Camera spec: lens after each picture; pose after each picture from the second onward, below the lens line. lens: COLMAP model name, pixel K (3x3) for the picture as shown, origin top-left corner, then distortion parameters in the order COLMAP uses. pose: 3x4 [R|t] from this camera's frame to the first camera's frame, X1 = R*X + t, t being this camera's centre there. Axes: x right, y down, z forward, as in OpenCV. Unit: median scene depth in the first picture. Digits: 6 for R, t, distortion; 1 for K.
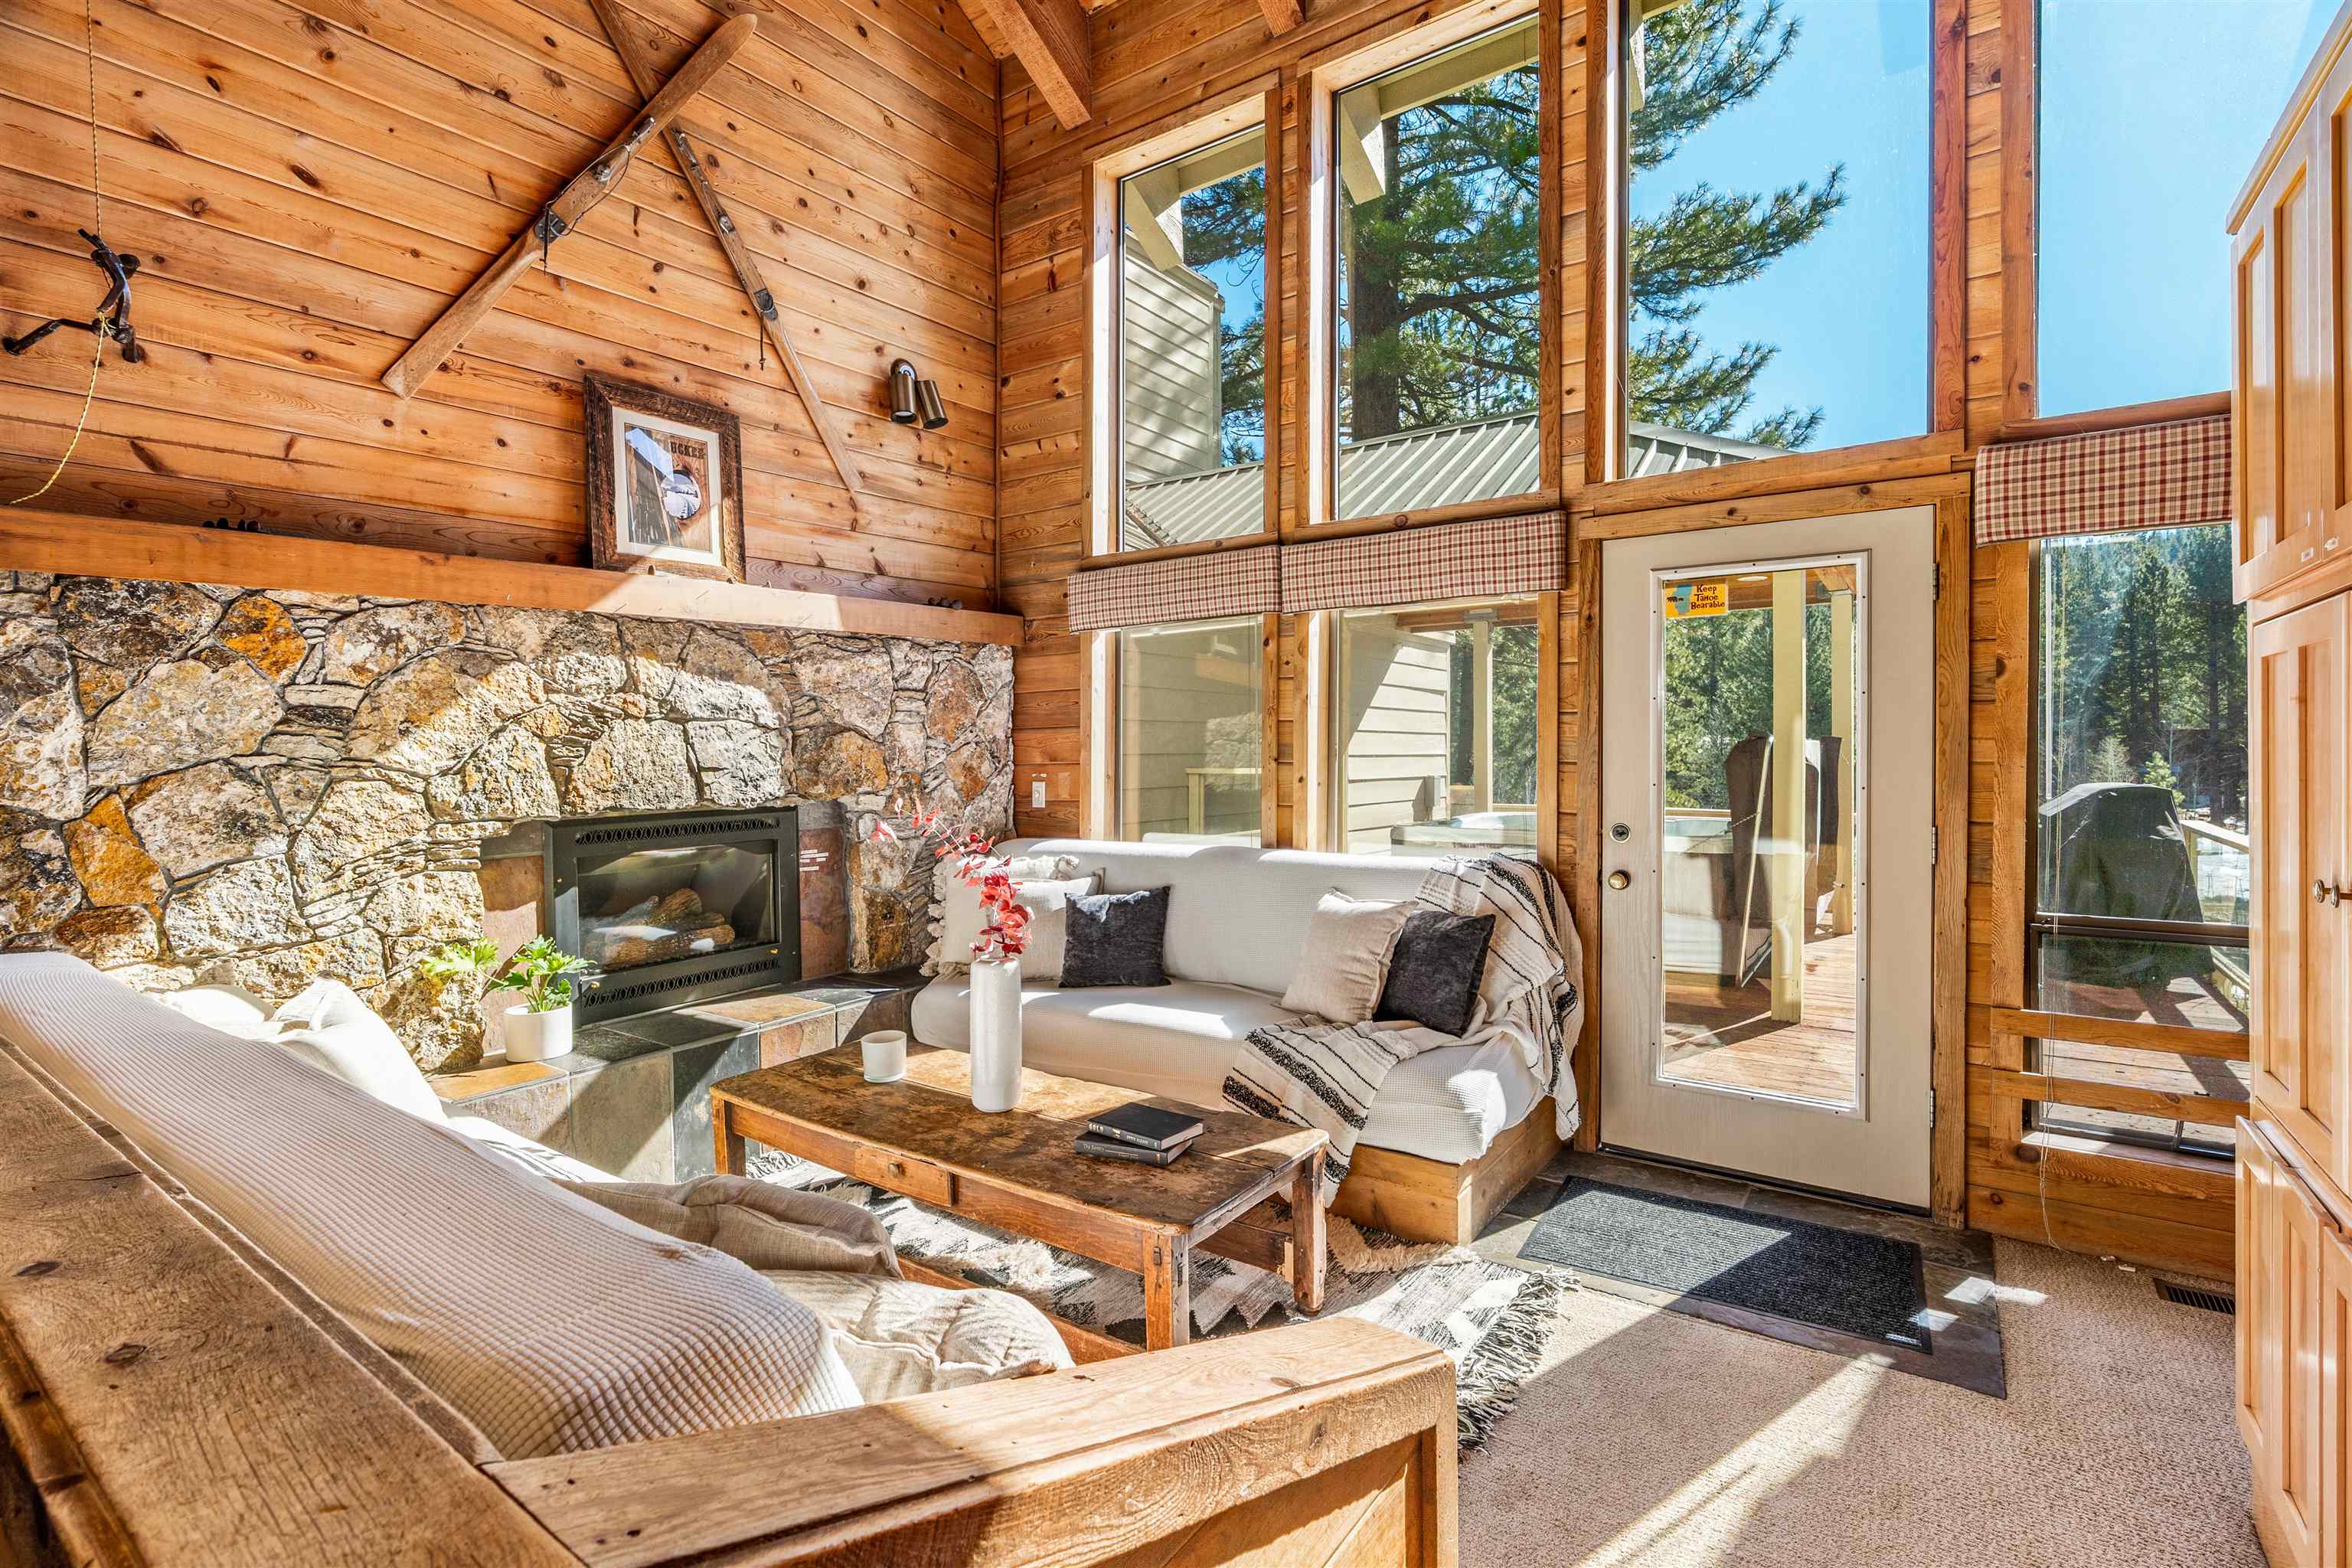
lens RADIAL K [[1088.2, 0, 1186.0], [0, 1088.2, 757.0], [0, 0, 1]] dist [-0.009887, 0.003868]
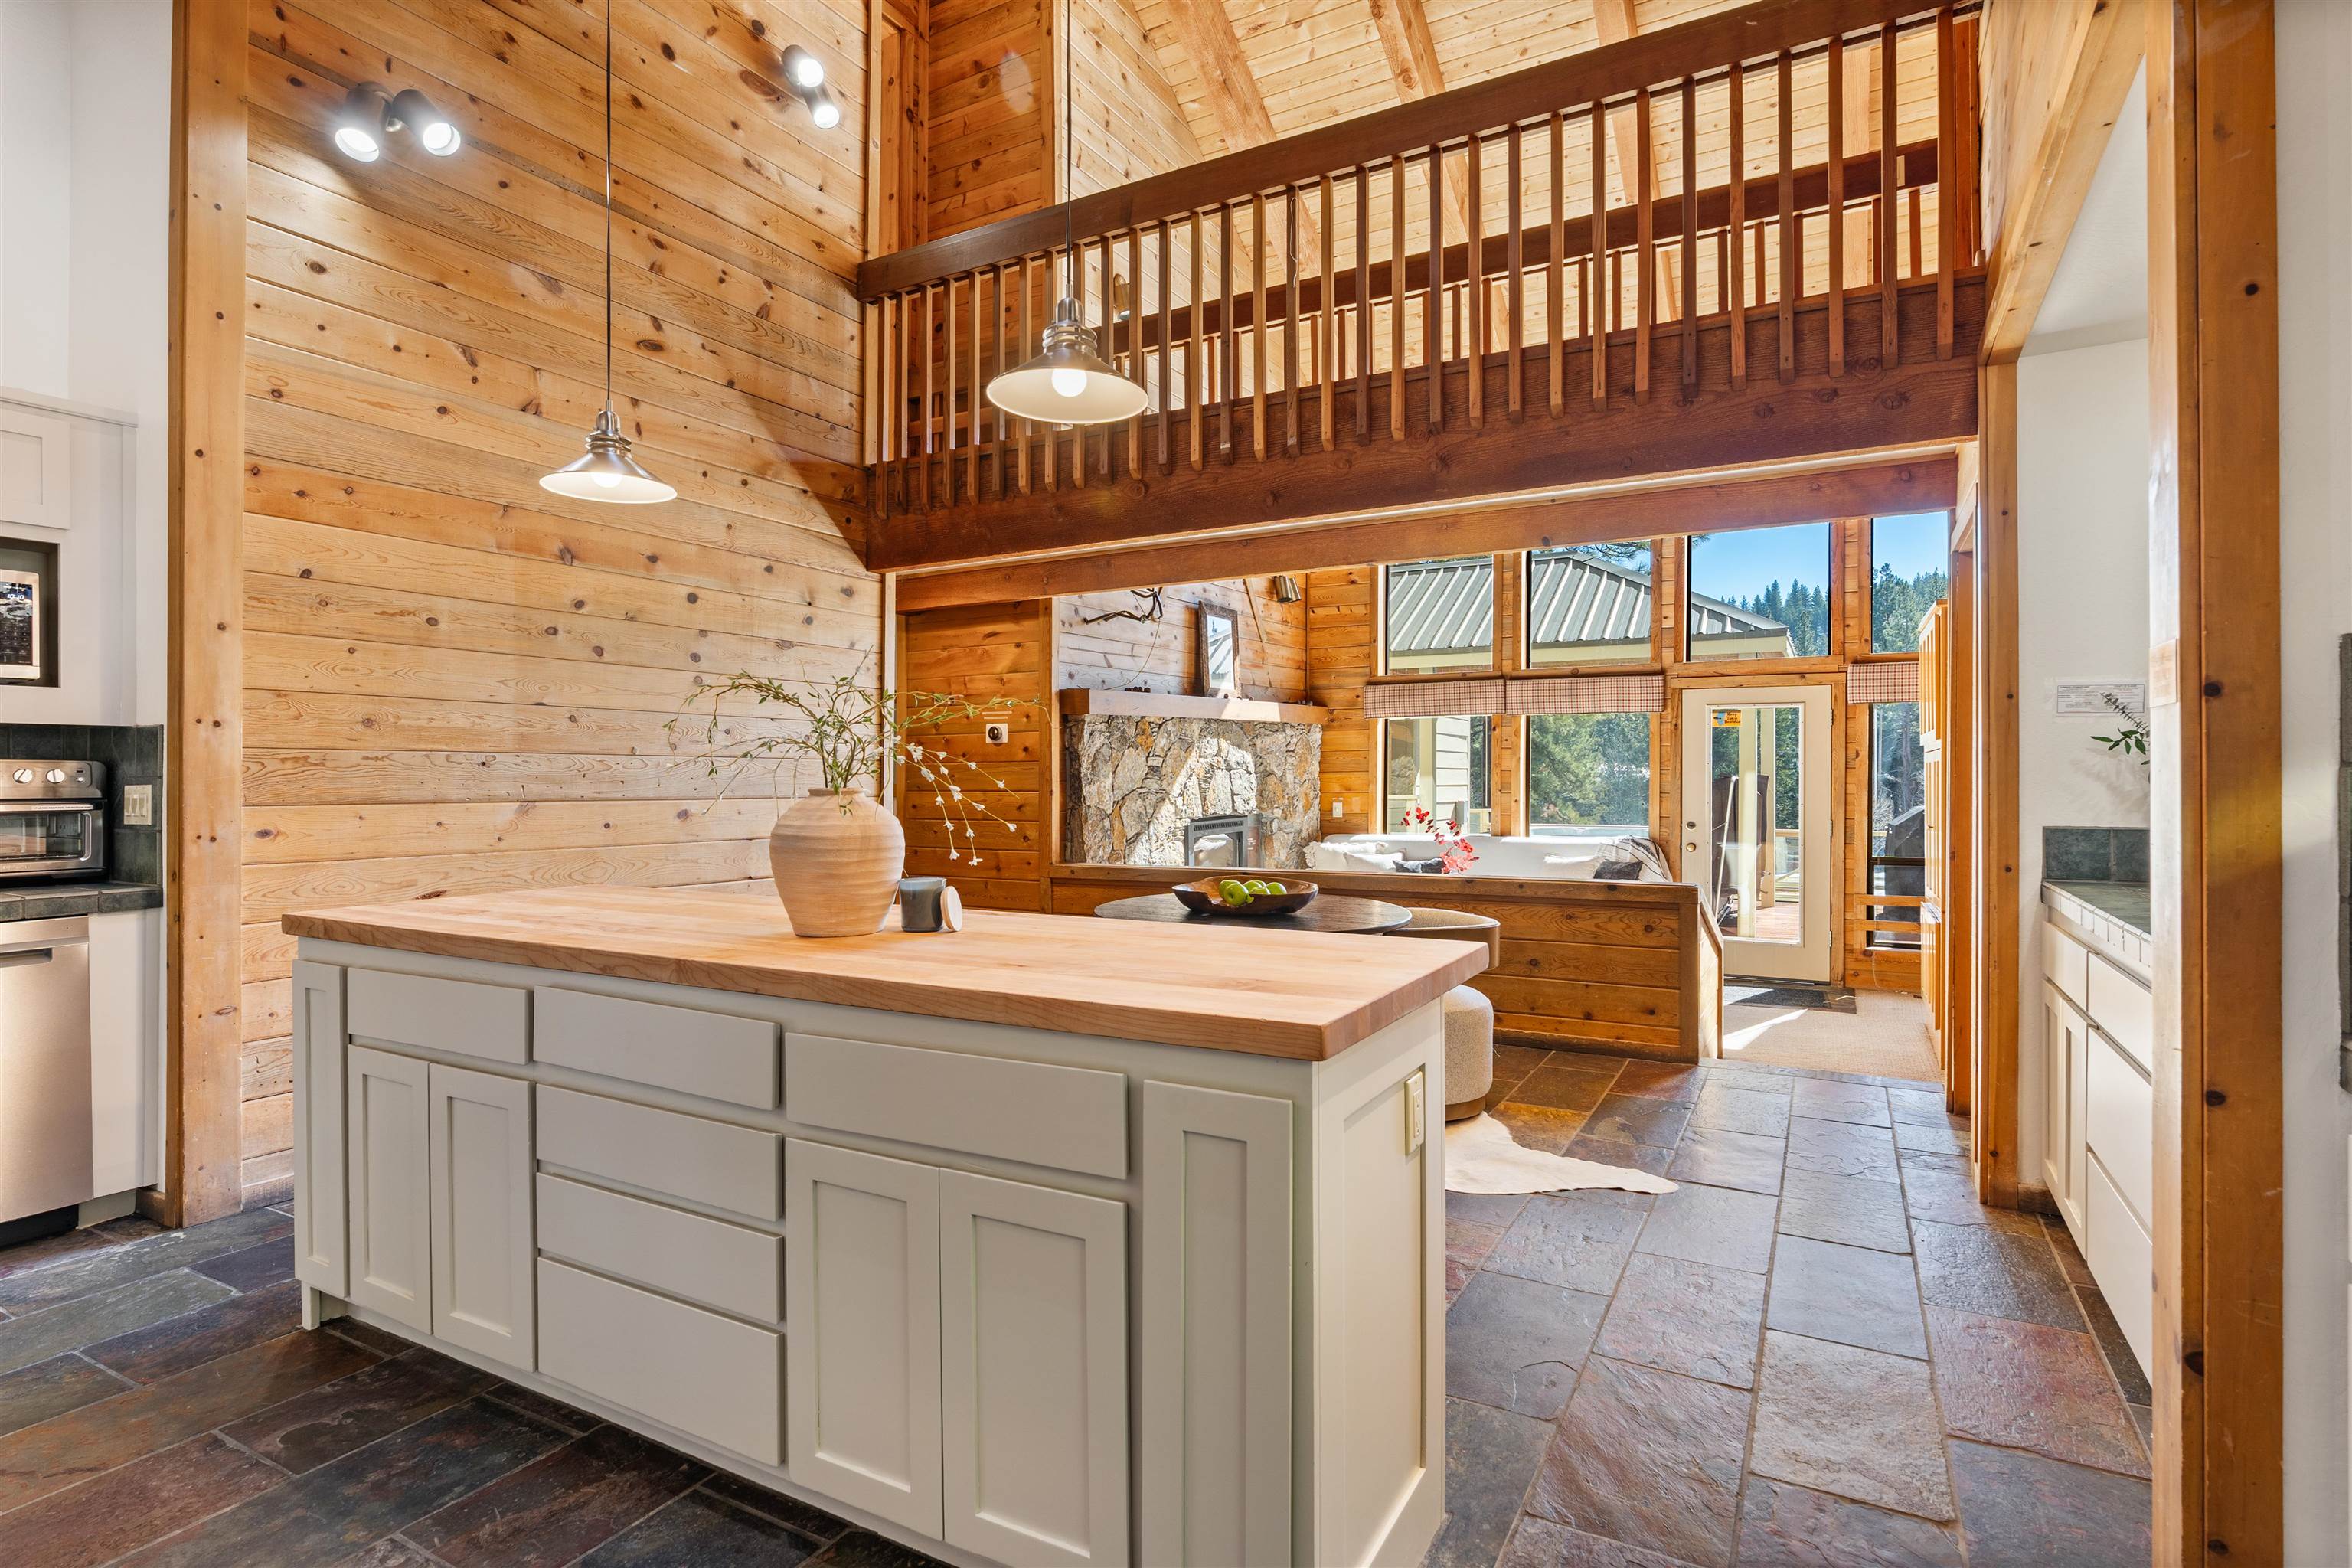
lens RADIAL K [[1130.9, 0, 1152.8], [0, 1130.9, 776.1], [0, 0, 1]] dist [-0.003464, 0.000270]
pose [[0.996946, 0.004030, 0.077985, -0.784342], [-0.003545, 0.999973, -0.006361, -0.009072], [-0.078009, 0.006066, 0.996934, -1.076229]]
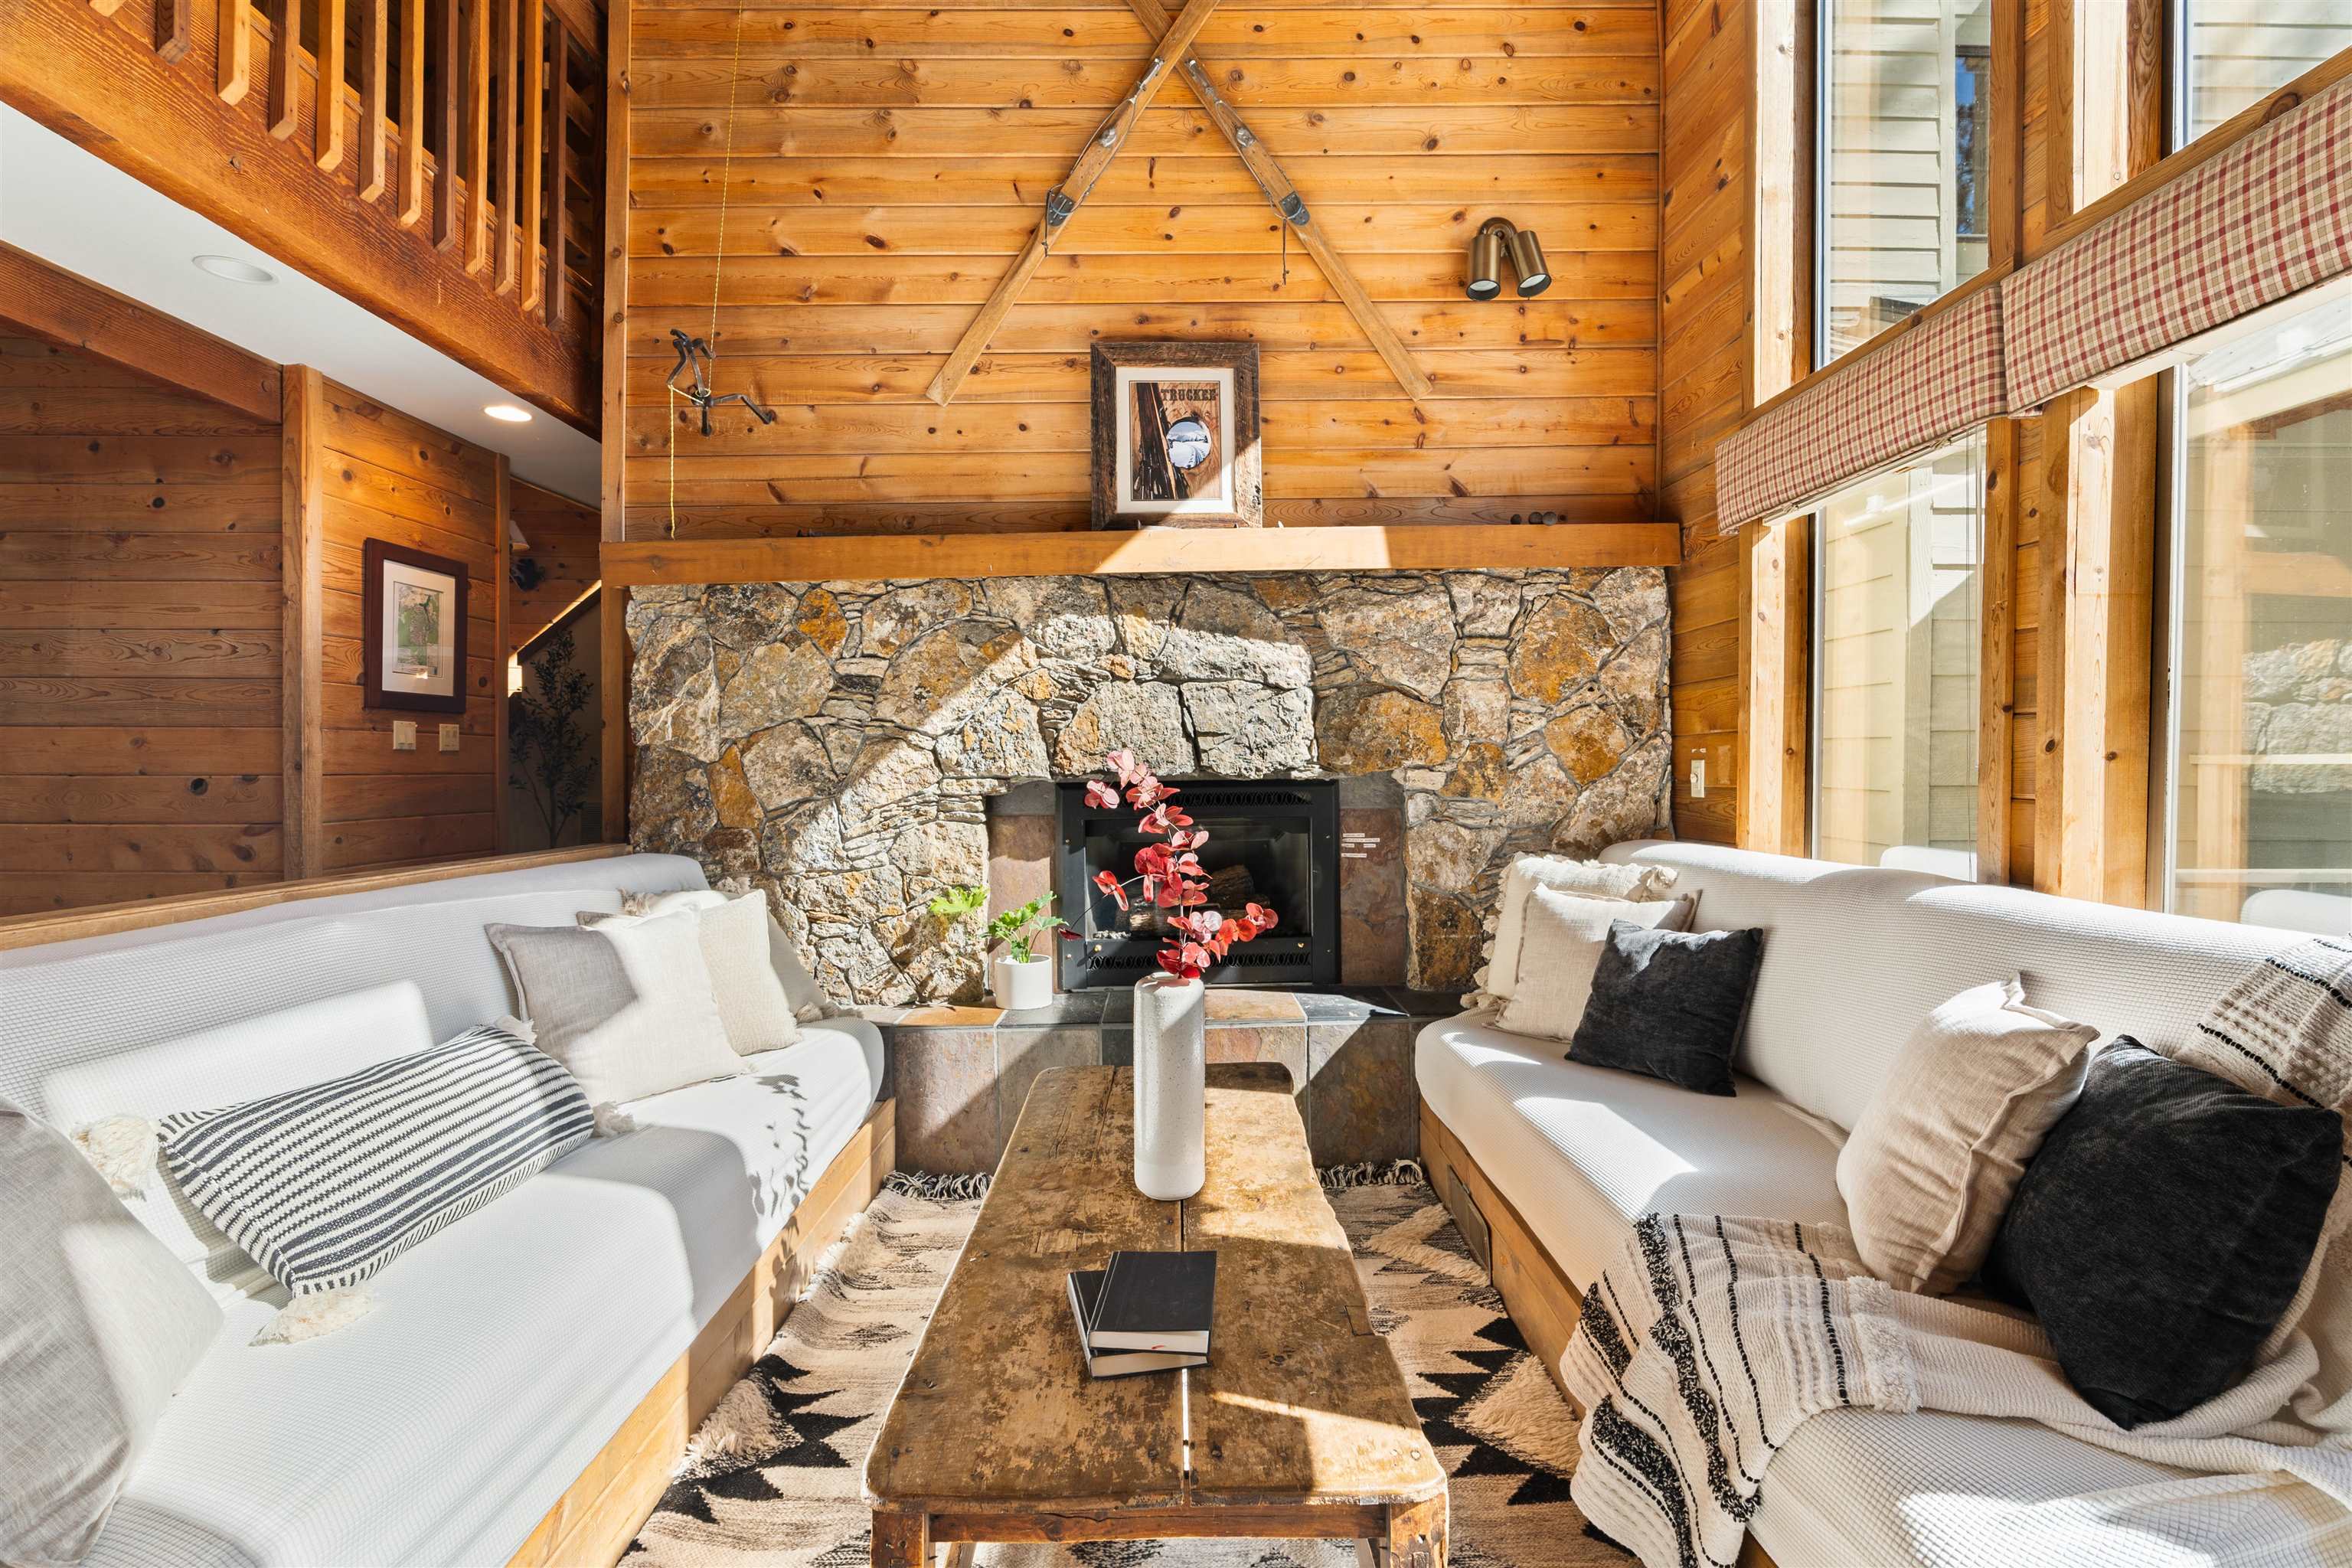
lens RADIAL K [[1088.2, 0, 1172.2], [0, 1088.2, 756.6], [0, 0, 1]] dist [-0.009887, 0.003868]
pose [[0.592311, 0.003373, -0.805702, 0.299915], [-0.007915, 0.999967, -0.001633, 0.033441], [0.805670, 0.007344, 0.592319, 0.450297]]
